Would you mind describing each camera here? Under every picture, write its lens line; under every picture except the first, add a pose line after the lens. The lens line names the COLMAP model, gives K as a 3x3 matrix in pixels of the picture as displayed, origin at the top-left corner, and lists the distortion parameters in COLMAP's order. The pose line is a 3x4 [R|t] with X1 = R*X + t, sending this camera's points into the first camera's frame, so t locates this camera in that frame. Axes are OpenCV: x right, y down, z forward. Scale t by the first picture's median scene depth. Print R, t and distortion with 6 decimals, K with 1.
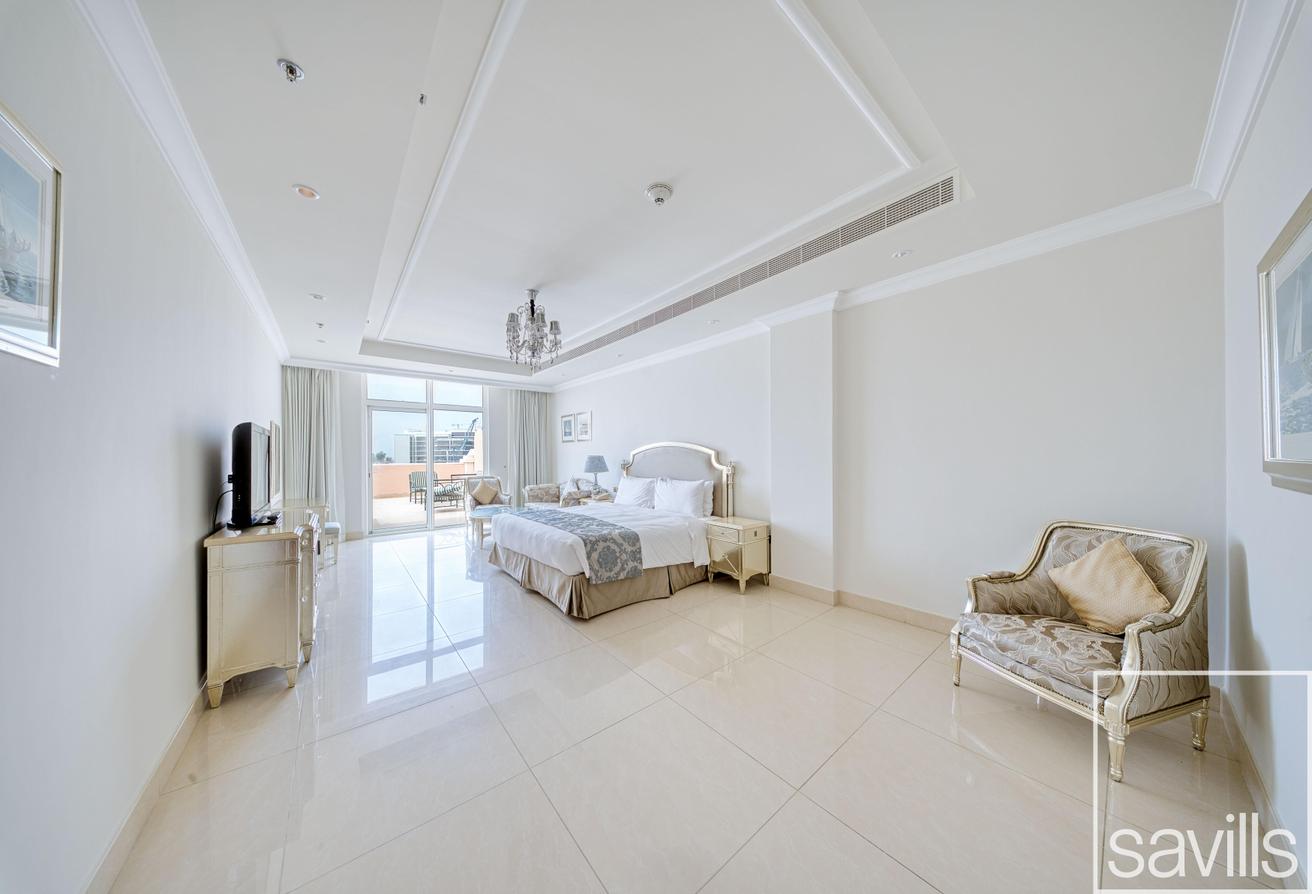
lens RADIAL K [[387.2, 0, 648.8], [0, 387.2, 448.3], [0, 0, 1]] dist [-0.000142, -0.000013]
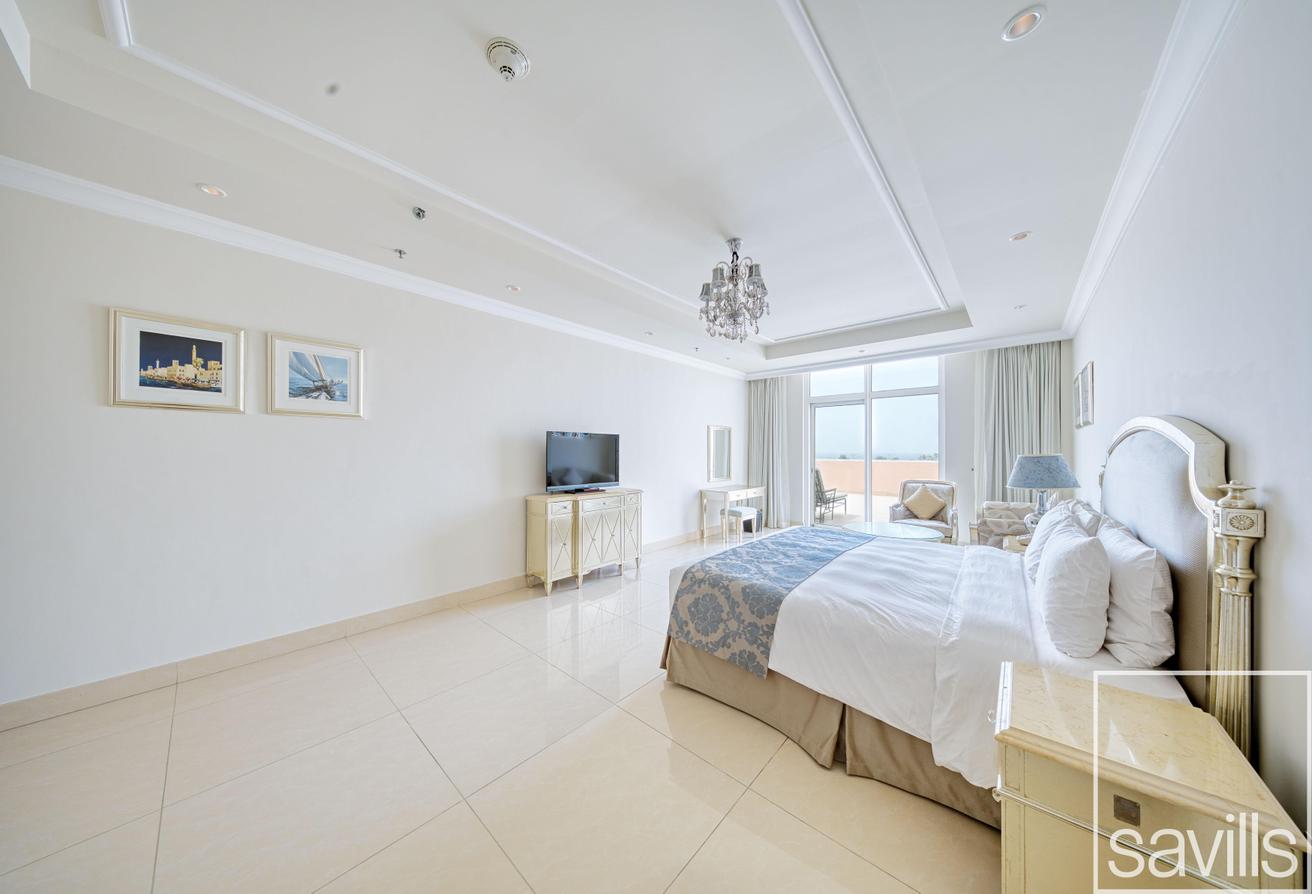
lens RADIAL K [[403.6, 0, 656.0], [0, 403.6, 447.0], [0, 0, 1]] dist [0.004477, 0.000058]
pose [[0.159031, -0.003116, -0.987269, 0.306618], [0.010842, 0.999940, -0.001410, 0.004554], [0.987214, -0.010479, 0.159055, 0.458778]]
